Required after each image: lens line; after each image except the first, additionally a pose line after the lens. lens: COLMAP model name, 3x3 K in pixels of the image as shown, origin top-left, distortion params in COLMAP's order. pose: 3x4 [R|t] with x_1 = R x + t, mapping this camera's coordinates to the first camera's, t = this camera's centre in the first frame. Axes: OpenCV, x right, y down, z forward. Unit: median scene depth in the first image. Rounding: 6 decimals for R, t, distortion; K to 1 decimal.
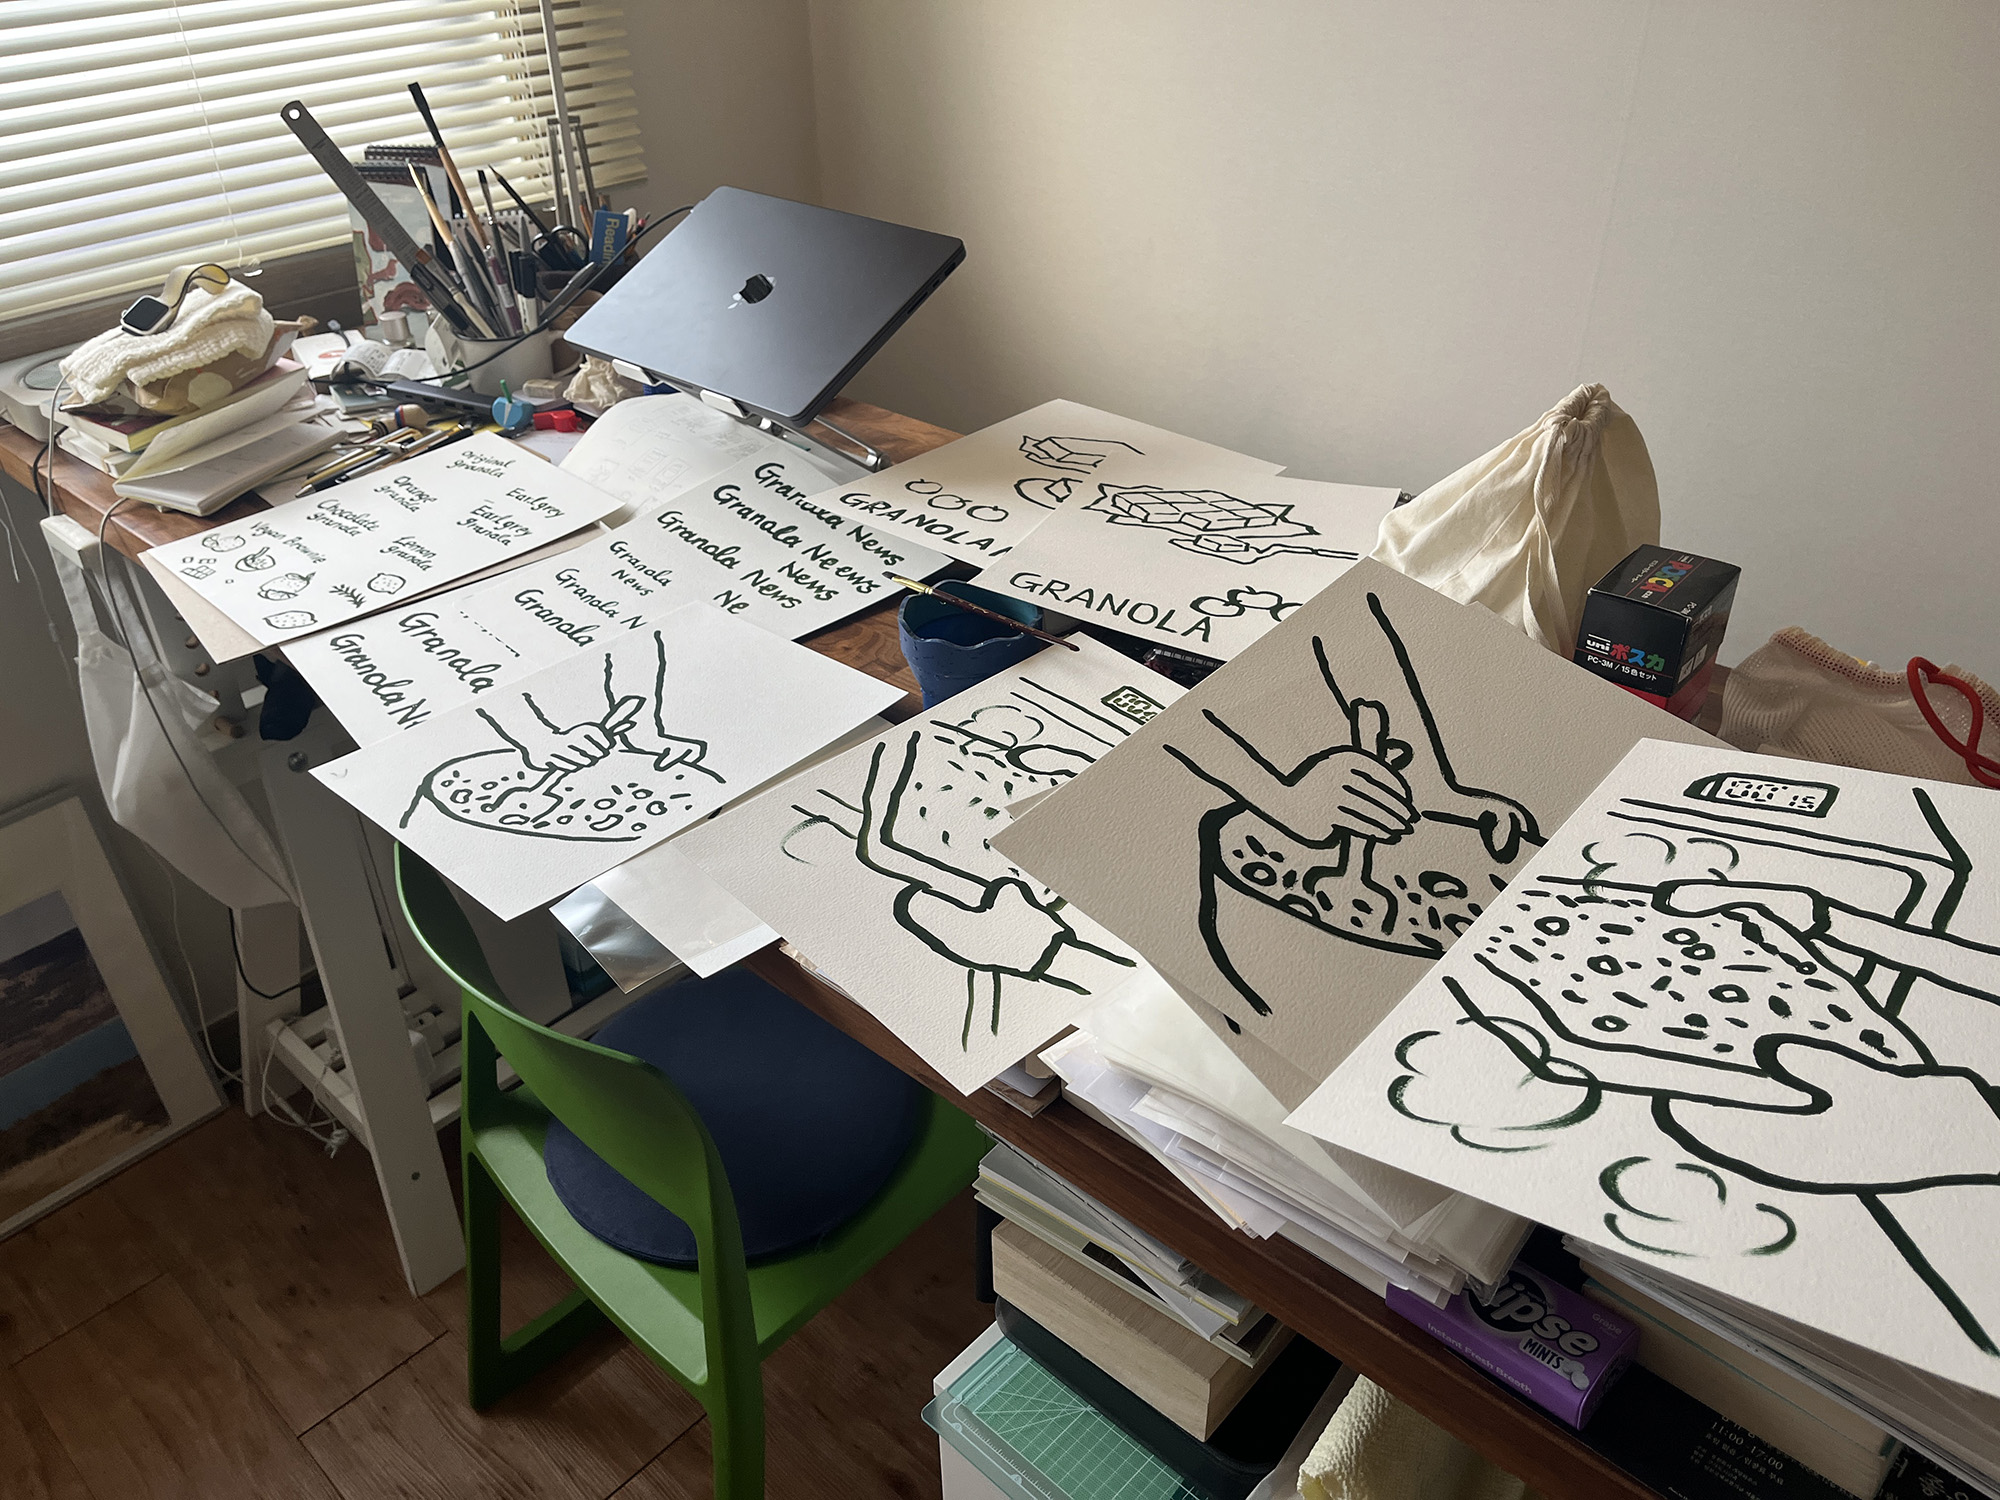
lens RADIAL K [[1518.3, 0, 1003.9], [0, 1518.3, 749.0], [0, 0, 1]] dist [-0.000749, 0.000220]
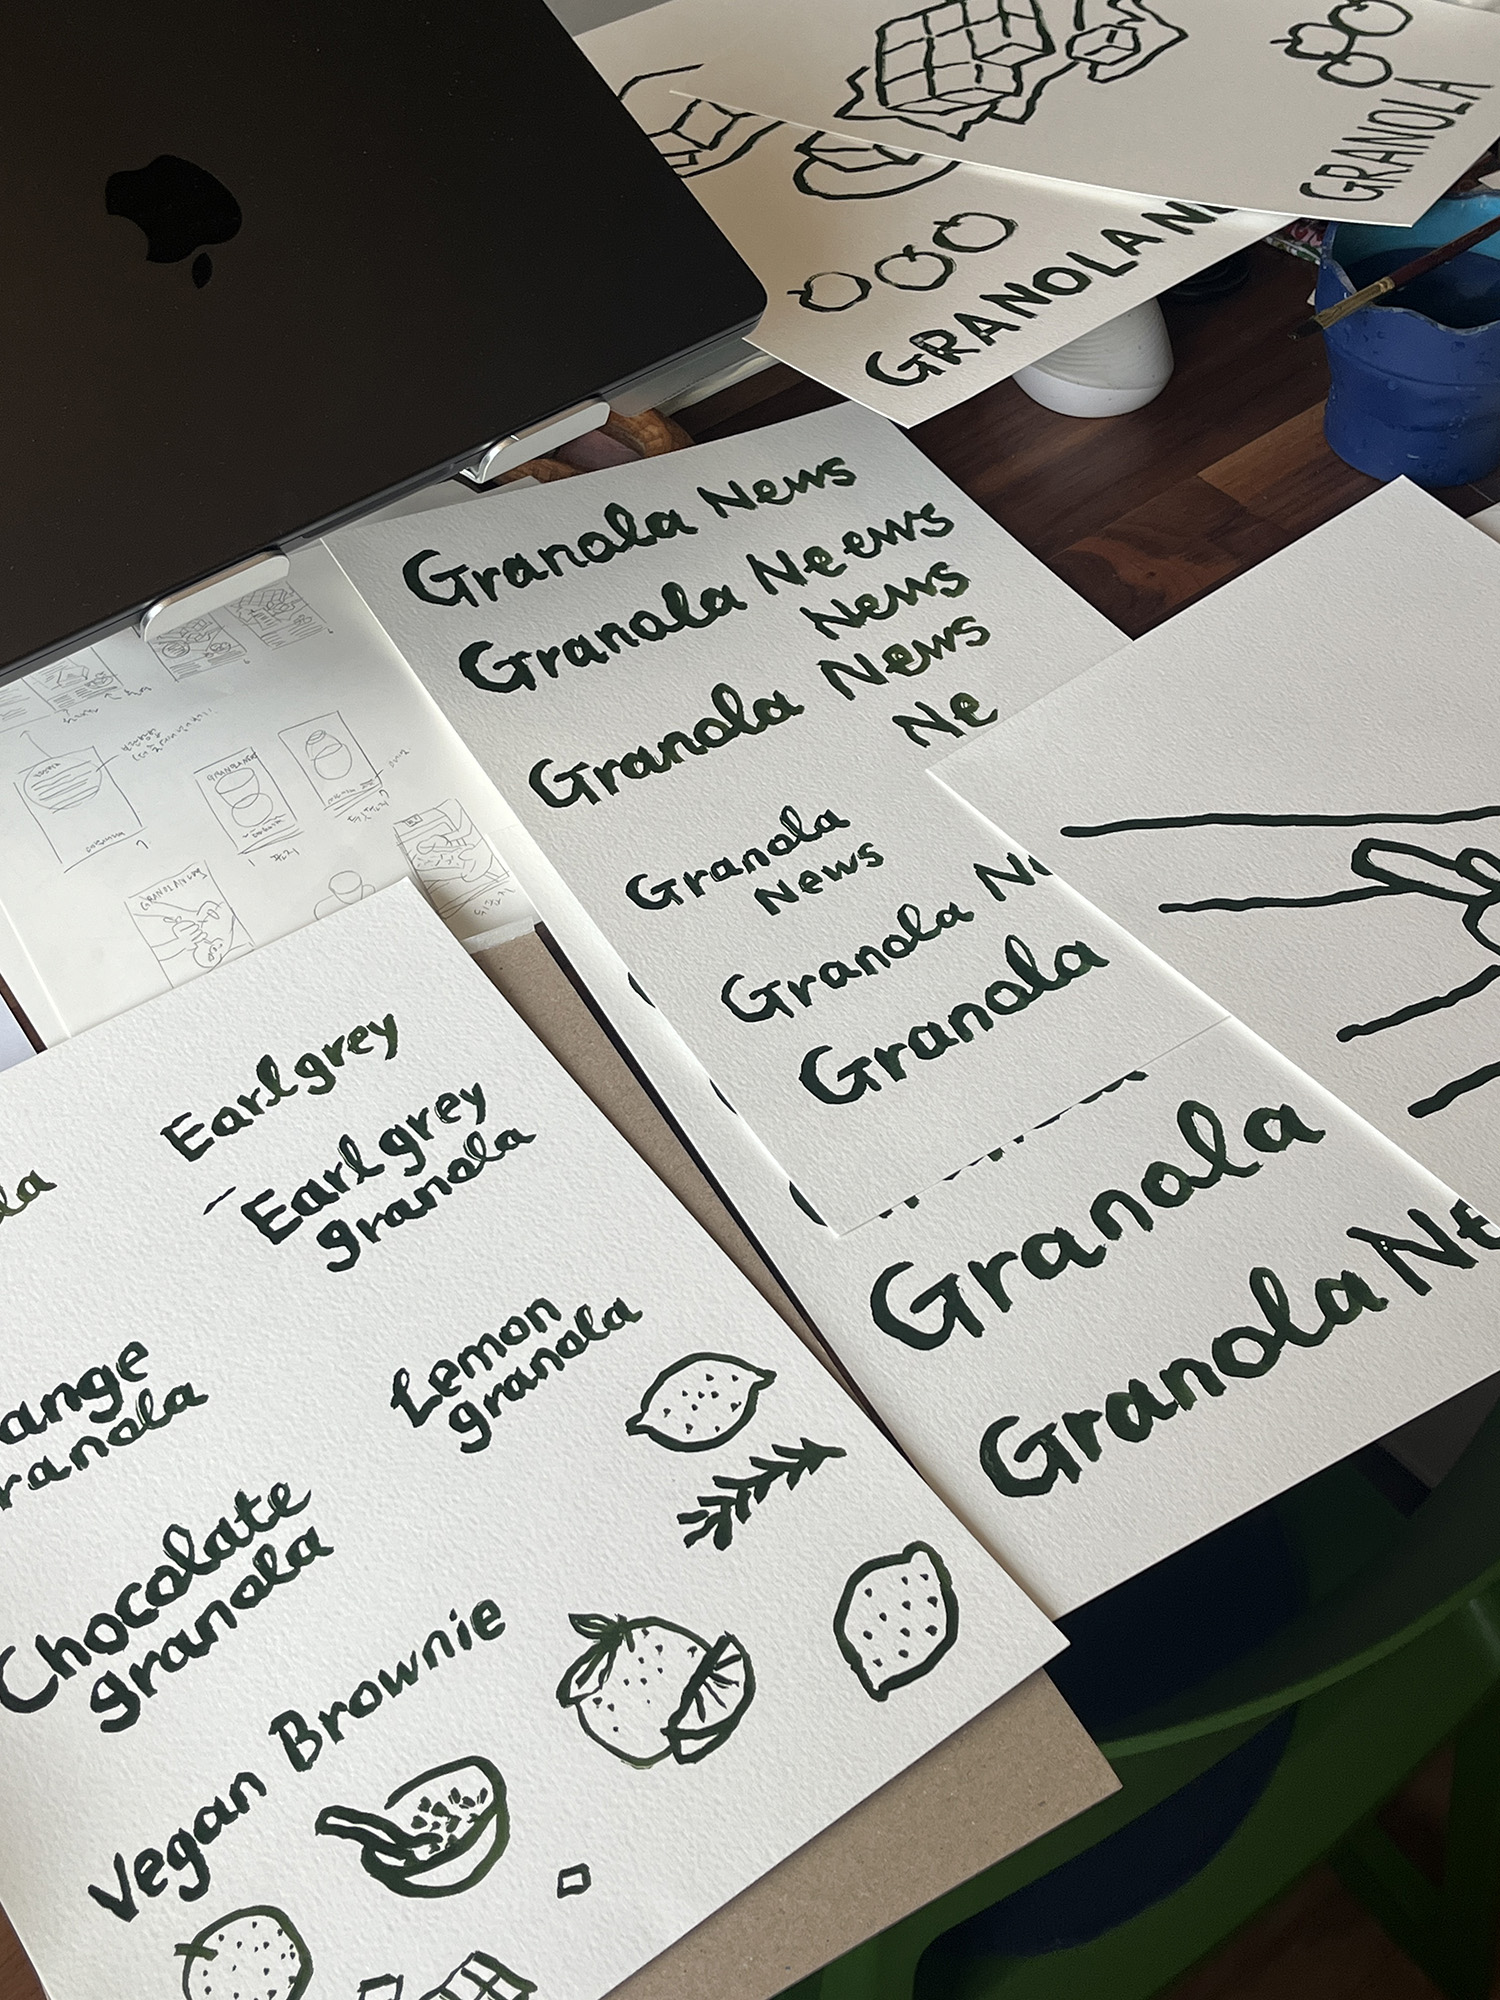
lens RADIAL K [[2296.7, 0, 752.7], [0, 2296.7, 1004.6], [0, 0, 1]] dist [0.071116, 0.000000]
pose [[0.151016, -0.739582, 0.655906, -0.669249], [0.542328, 0.616732, 0.570545, -0.445195], [-0.826483, 0.269555, 0.494232, 0.706930]]
